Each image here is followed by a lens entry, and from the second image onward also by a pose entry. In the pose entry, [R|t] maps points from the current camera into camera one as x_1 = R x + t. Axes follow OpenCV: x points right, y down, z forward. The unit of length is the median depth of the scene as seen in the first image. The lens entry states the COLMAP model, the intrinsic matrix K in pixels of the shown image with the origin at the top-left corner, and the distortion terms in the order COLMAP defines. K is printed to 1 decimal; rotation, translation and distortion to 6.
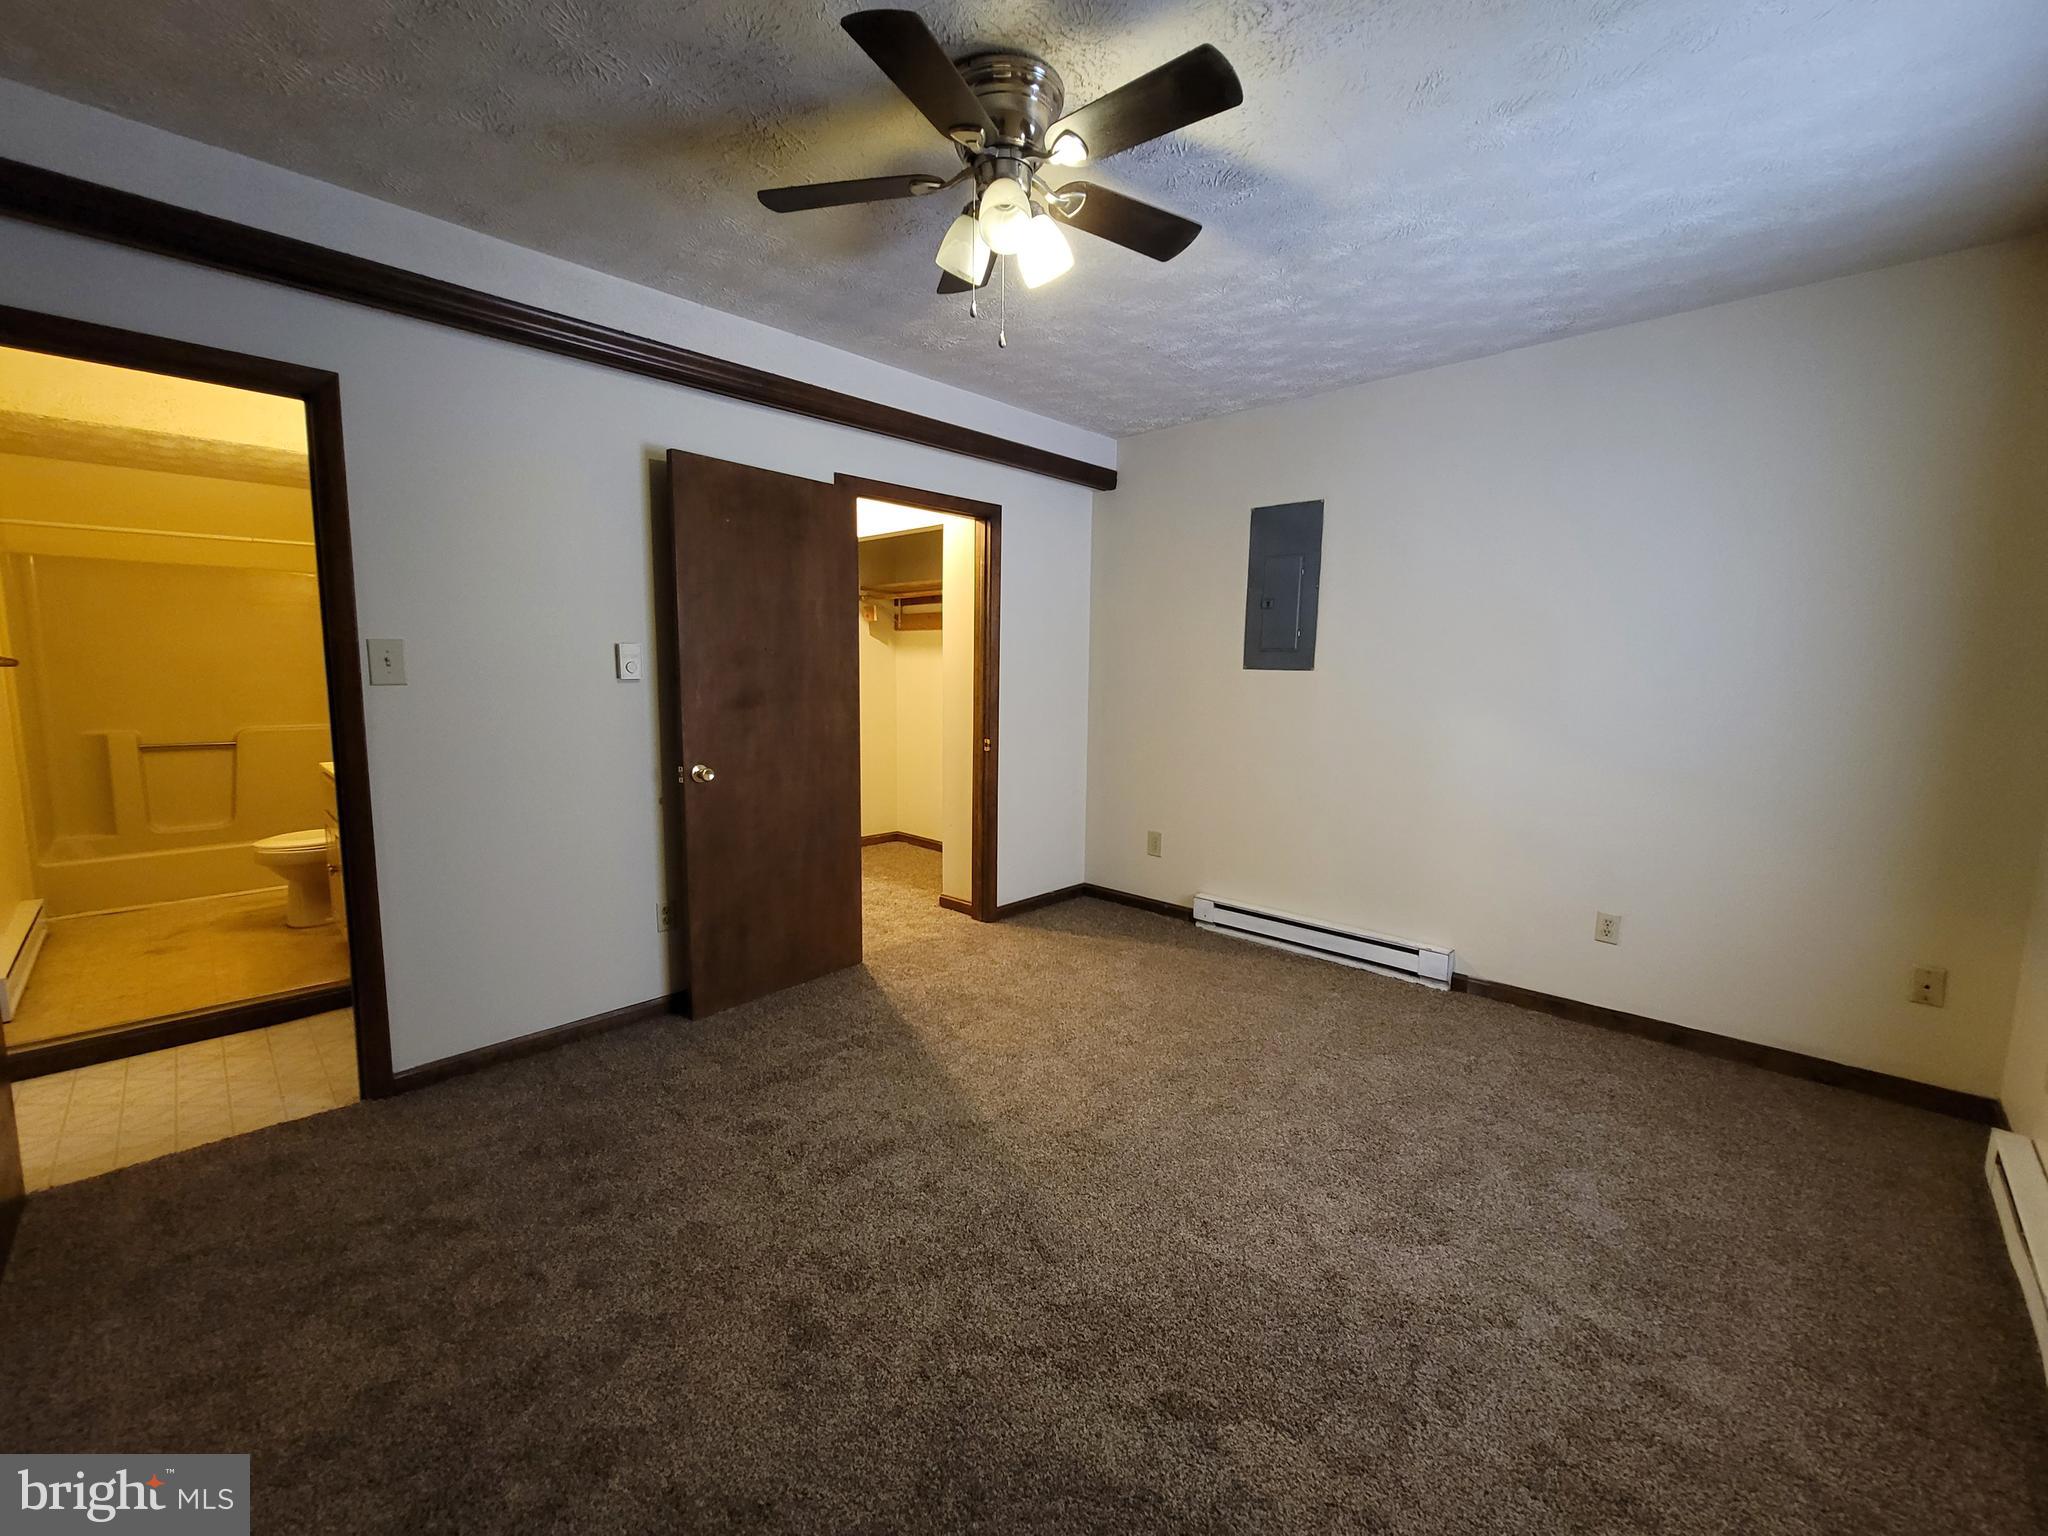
lens RADIAL K [[828.4, 0, 1029.1], [0, 828.4, 774.1], [0, 0, 1]] dist [-0.003986, -0.000128]
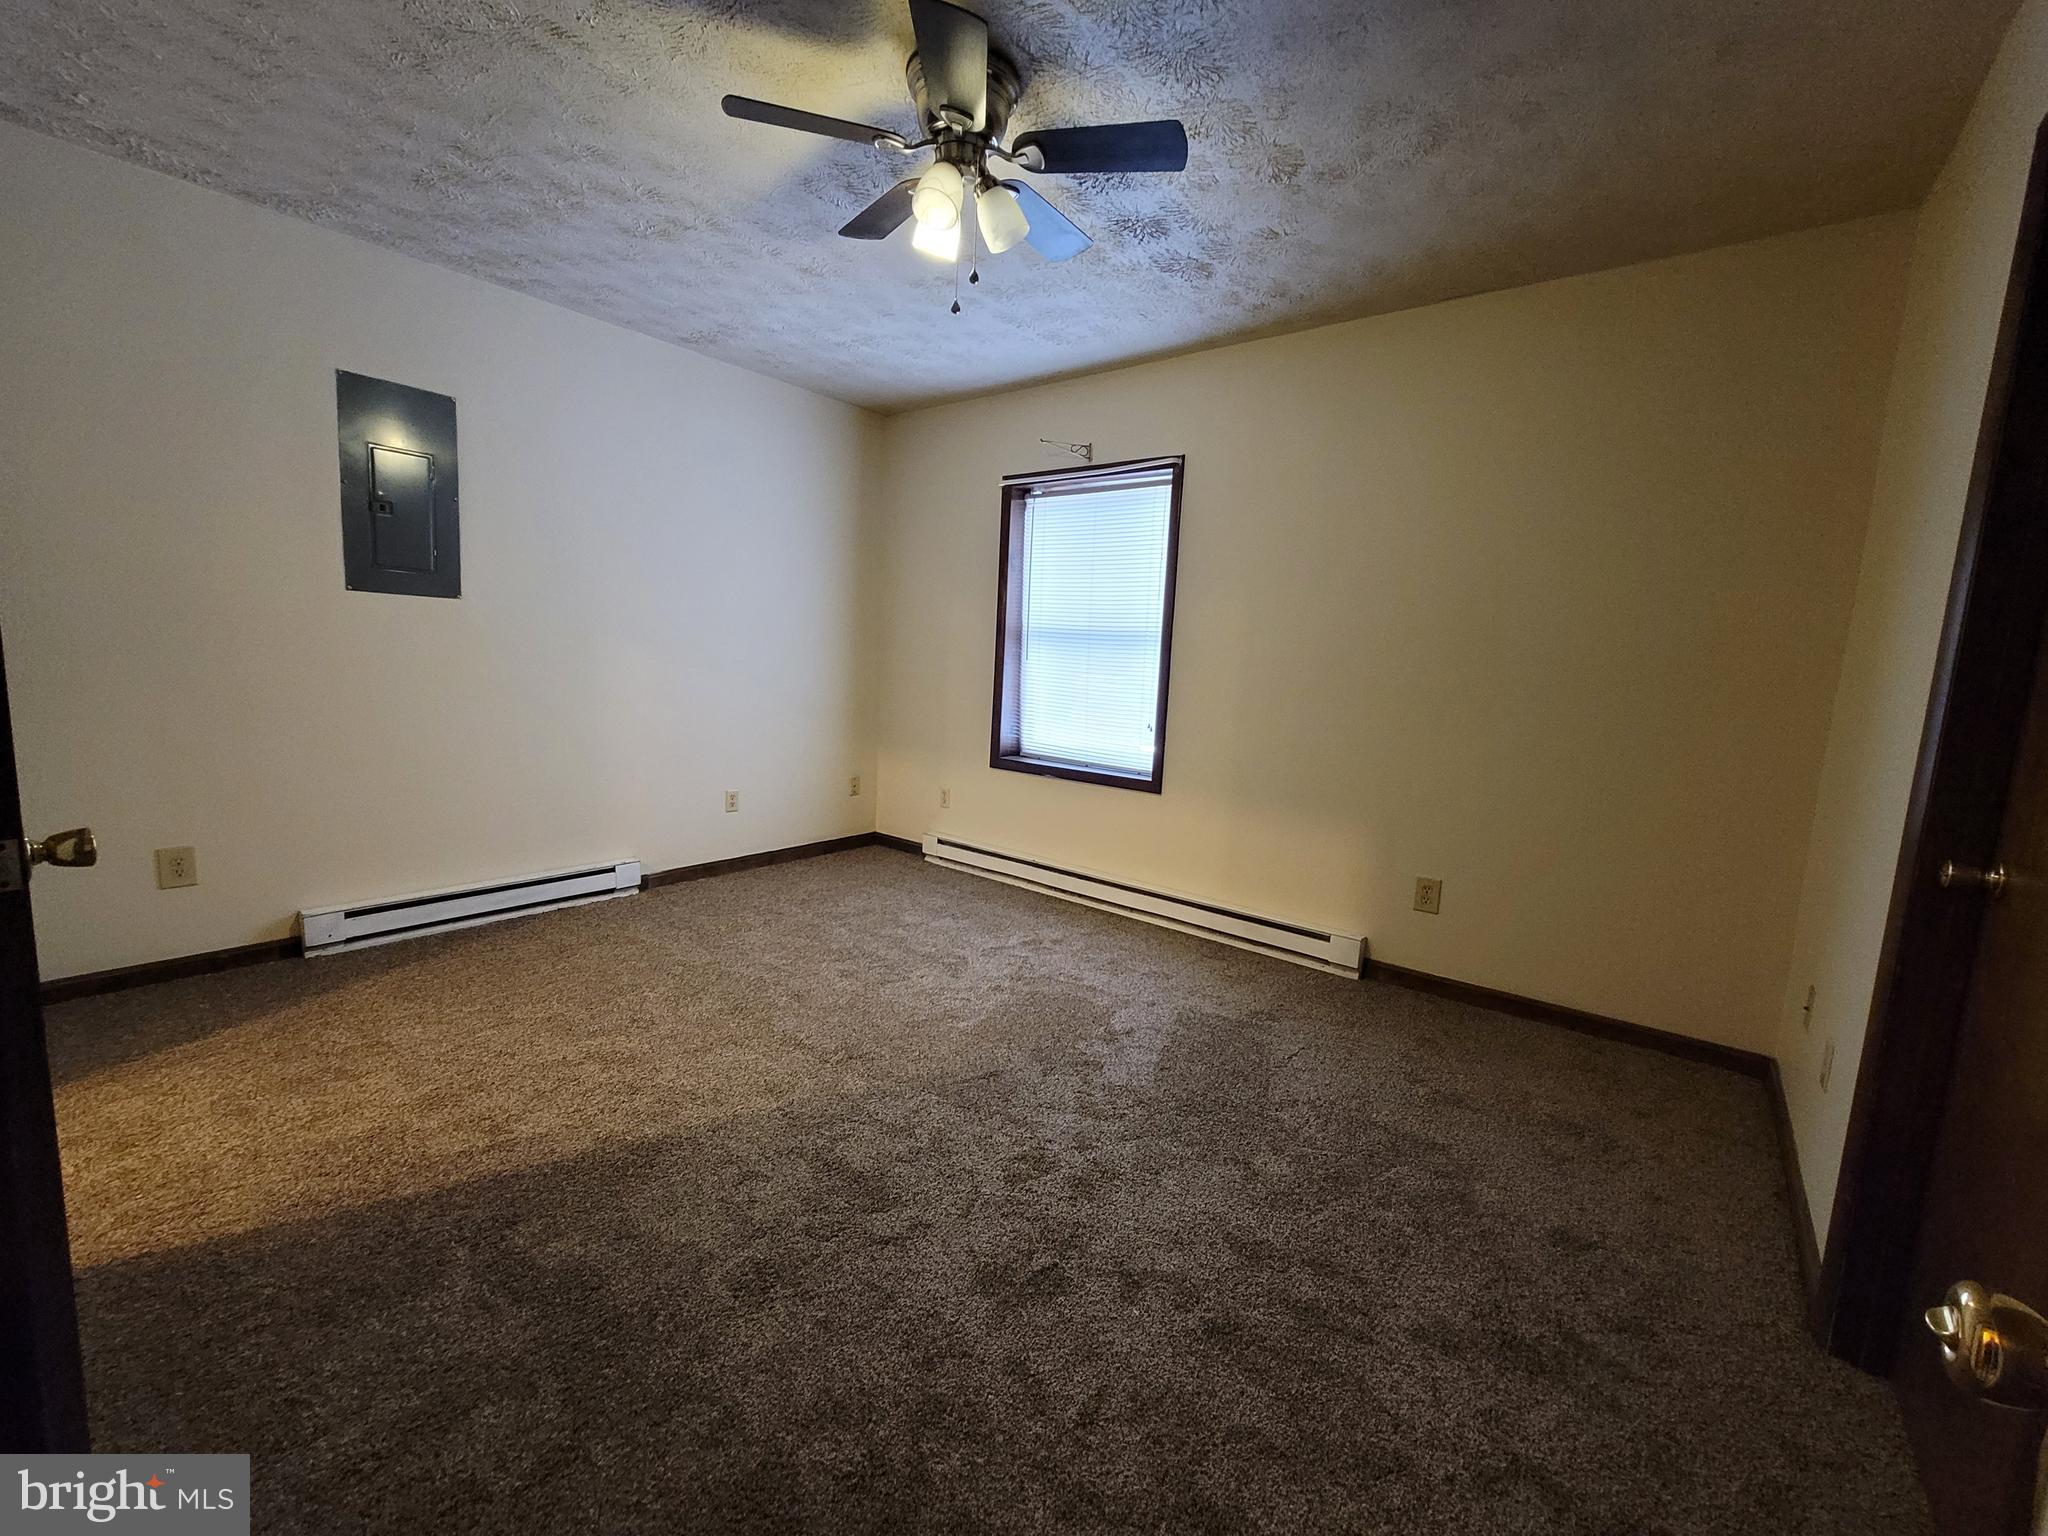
lens RADIAL K [[828.4, 0, 1029.0], [0, 828.4, 761.4], [0, 0, 1]] dist [-0.003986, -0.000128]
pose [[-0.095414, -0.141043, 0.985395, -0.684601], [0.079552, 0.985665, 0.148784, -0.045540], [-0.992254, 0.092586, -0.082826, 0.587094]]
